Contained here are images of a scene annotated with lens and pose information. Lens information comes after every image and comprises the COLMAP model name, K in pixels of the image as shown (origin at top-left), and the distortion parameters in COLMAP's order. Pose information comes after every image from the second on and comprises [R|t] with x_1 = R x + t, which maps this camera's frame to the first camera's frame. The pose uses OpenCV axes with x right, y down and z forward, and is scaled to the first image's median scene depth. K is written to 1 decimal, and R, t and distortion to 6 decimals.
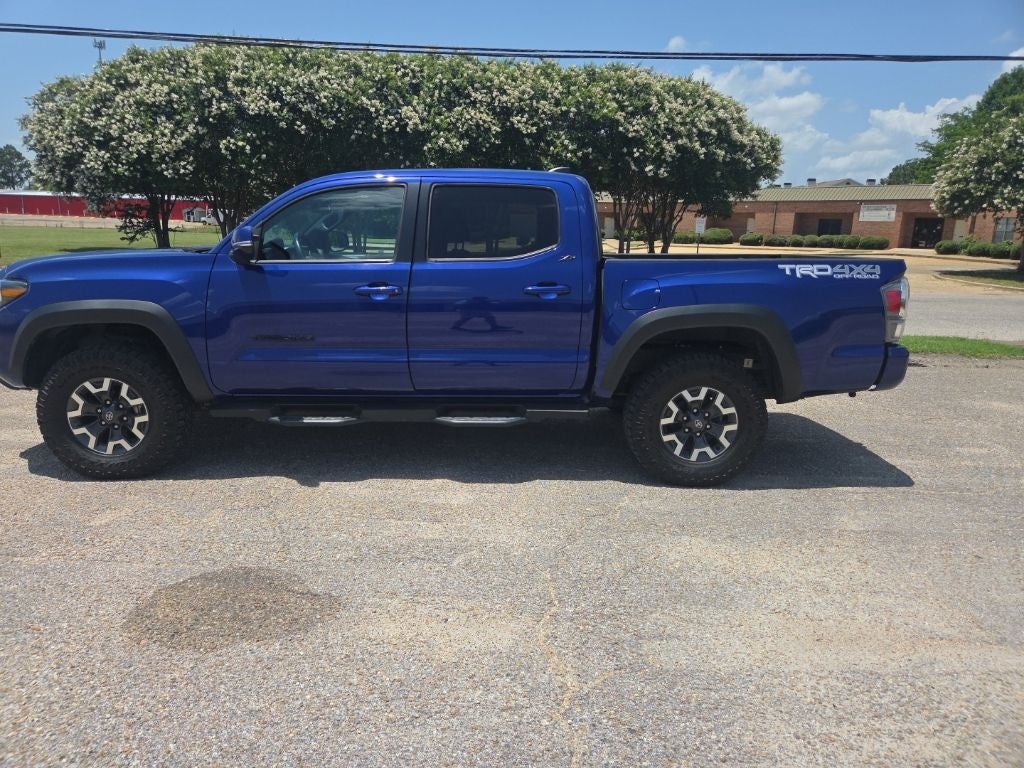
lens RADIAL K [[655.4, 0, 493.6], [0, 655.4, 364.8], [0, 0, 1]] dist [0.064080, -0.048662]
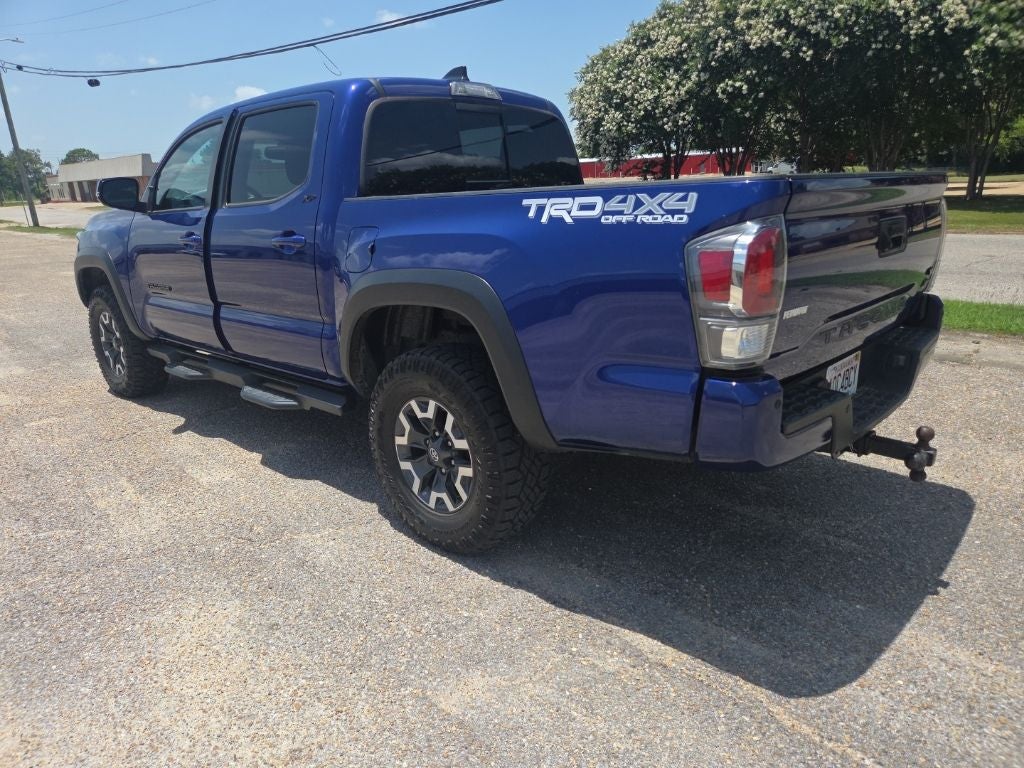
lens RADIAL K [[664.7, 0, 512.0], [0, 664.7, 384.0], [0, 0, 1]] dist [0.068153, -0.056284]
pose [[0.730095, 0.147548, -0.667226, 0.087046], [-0.083509, 0.988357, 0.127185, -0.007557], [0.678224, -0.037138, 0.733916, 0.062950]]
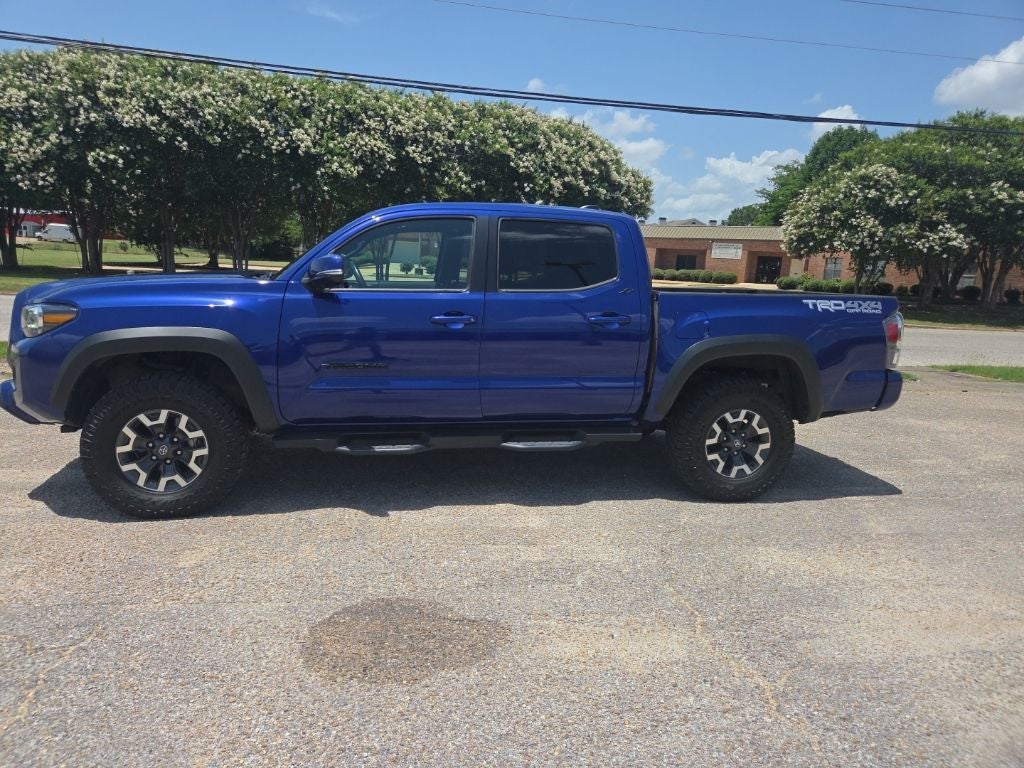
lens RADIAL K [[653.7, 0, 488.1], [0, 653.7, 365.7], [0, 0, 1]] dist [0.066198, -0.052682]
pose [[0.983656, -0.003626, 0.180020, -0.032081], [0.010507, 0.999249, -0.037286, -0.000285], [-0.179750, 0.038568, 0.982956, -0.000622]]
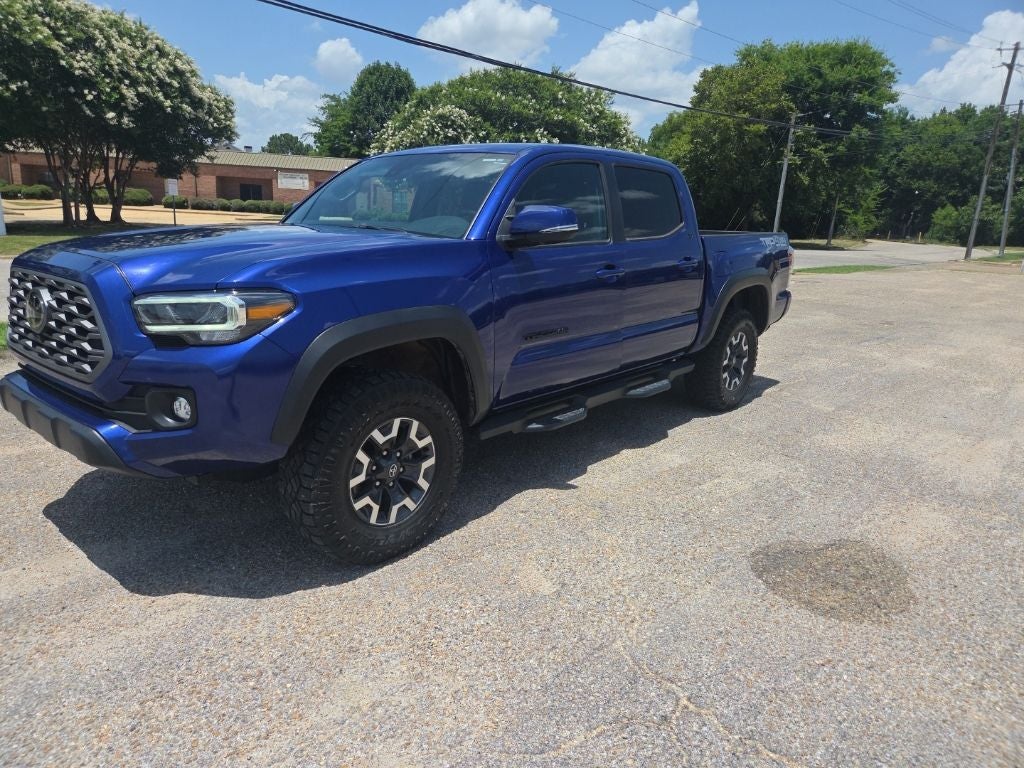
lens RADIAL K [[663.2, 0, 472.3], [0, 663.2, 382.5], [0, 0, 1]] dist [0.060807, -0.055344]
pose [[0.692426, -0.169845, 0.701213, -0.109436], [0.115775, 0.985458, 0.124370, -0.010462], [-0.712139, -0.004934, 0.702021, 0.047640]]
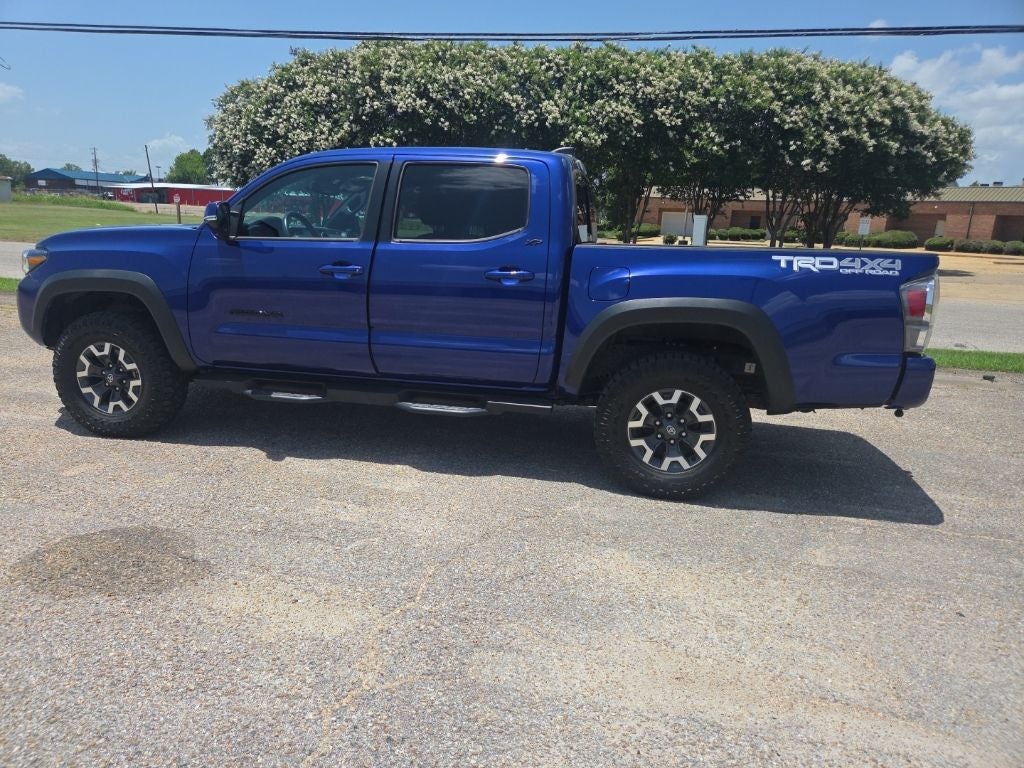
lens RADIAL K [[657.9, 0, 501.7], [0, 657.9, 373.4], [0, 0, 1]] dist [0.065757, -0.056116]
pose [[0.977311, 0.065131, -0.201548, 0.028653], [-0.062120, 0.997843, 0.021238, 0.000780], [0.202496, -0.008236, 0.979248, 0.007209]]
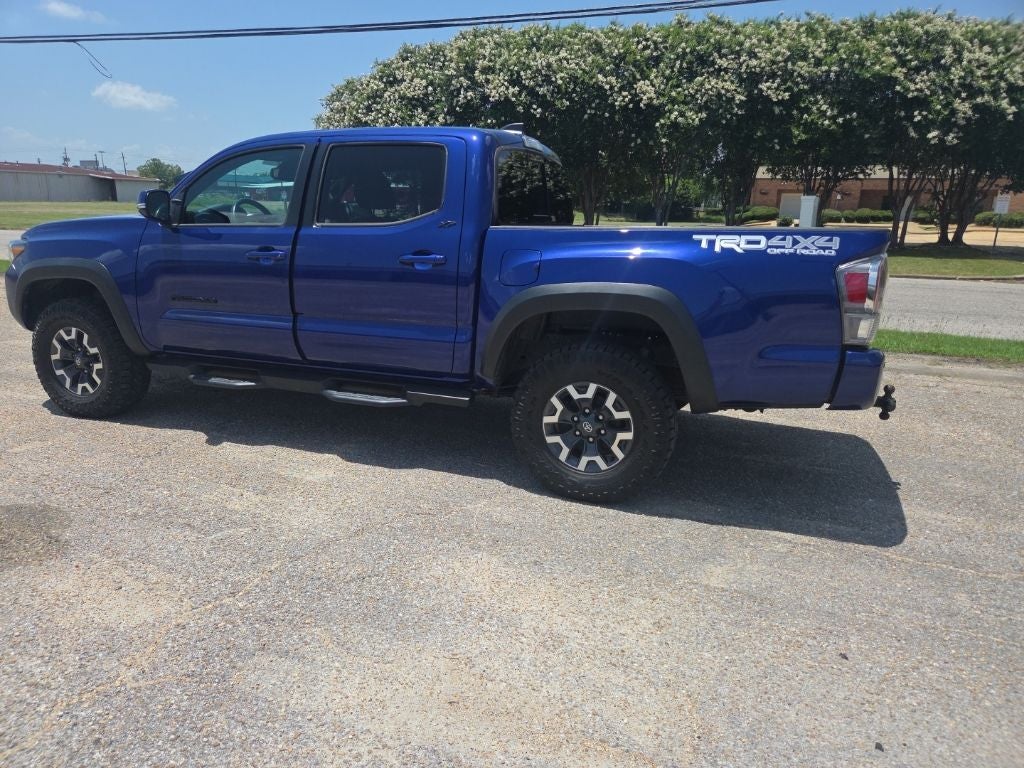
lens RADIAL K [[657.9, 0, 501.7], [0, 657.9, 373.4], [0, 0, 1]] dist [0.065757, -0.056116]
pose [[0.931555, 0.084894, -0.353552, 0.054632], [-0.072498, 0.996204, 0.048184, -0.001101], [0.356300, -0.019254, 0.934173, 0.020353]]
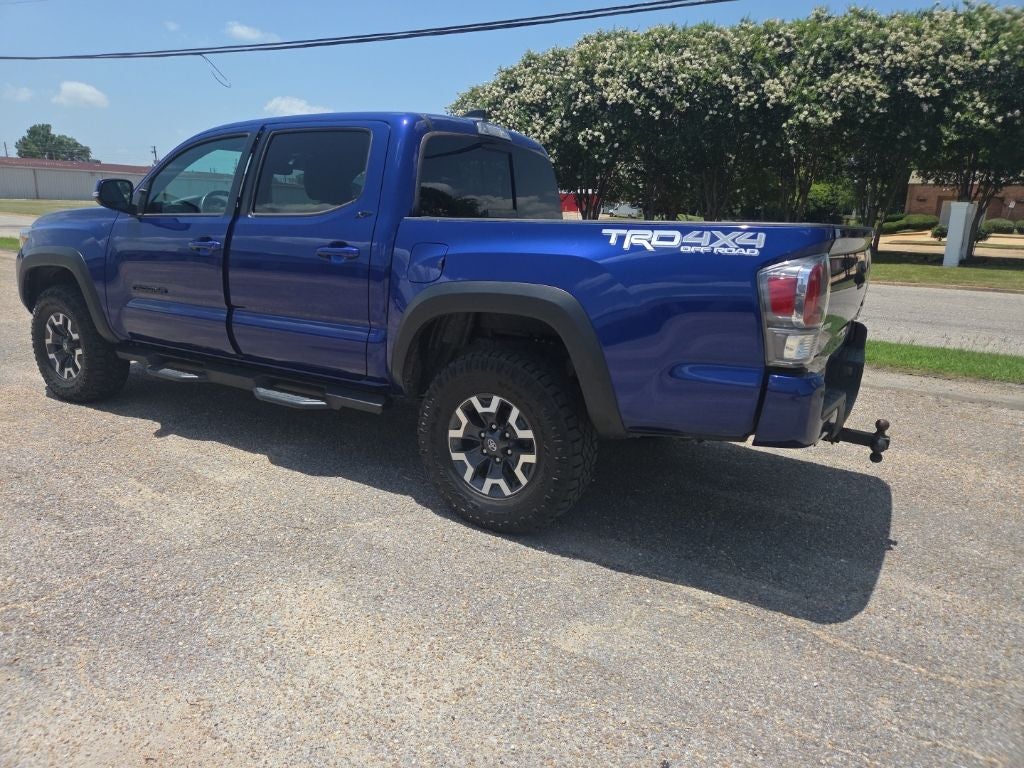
lens RADIAL K [[658.9, 0, 505.7], [0, 658.9, 368.0], [0, 0, 1]] dist [0.065792, -0.058438]
pose [[0.850218, 0.125225, -0.511320, 0.075486], [-0.116764, 0.991961, 0.048781, -0.003660], [0.513318, 0.018229, 0.858005, 0.041264]]
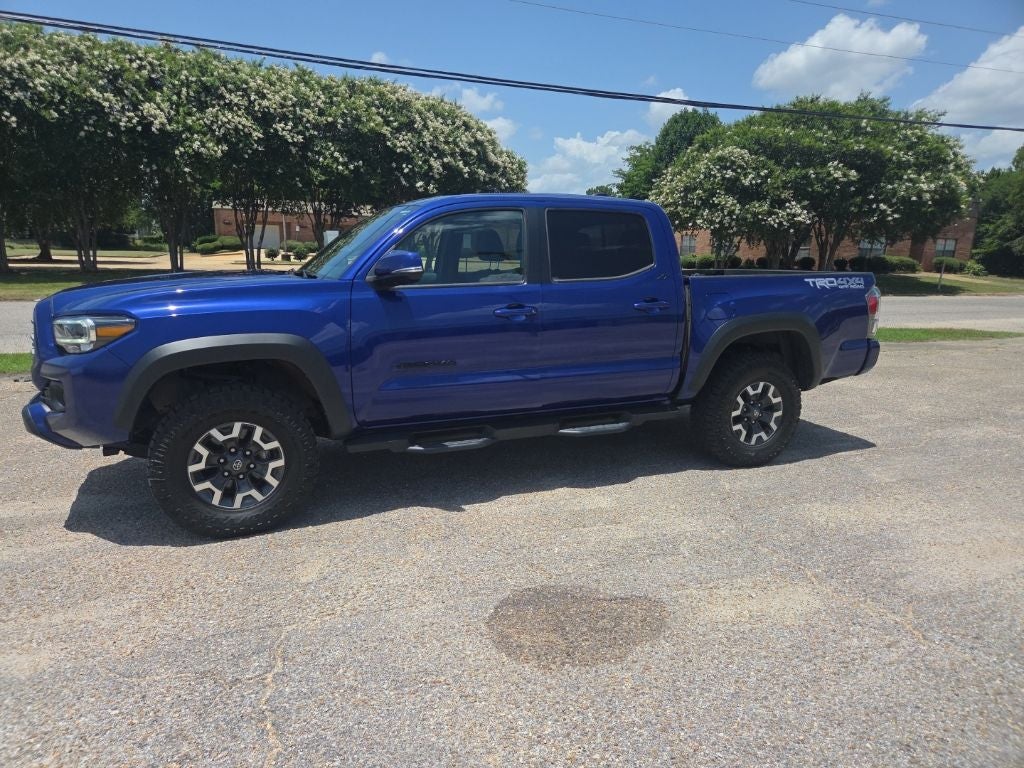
lens RADIAL K [[655.0, 0, 482.9], [0, 655.0, 384.6], [0, 0, 1]] dist [0.062965, -0.050837]
pose [[0.930720, -0.076662, 0.357609, -0.063150], [0.072929, 0.997050, 0.023934, -0.002974], [-0.358389, 0.003804, 0.933565, 0.006385]]
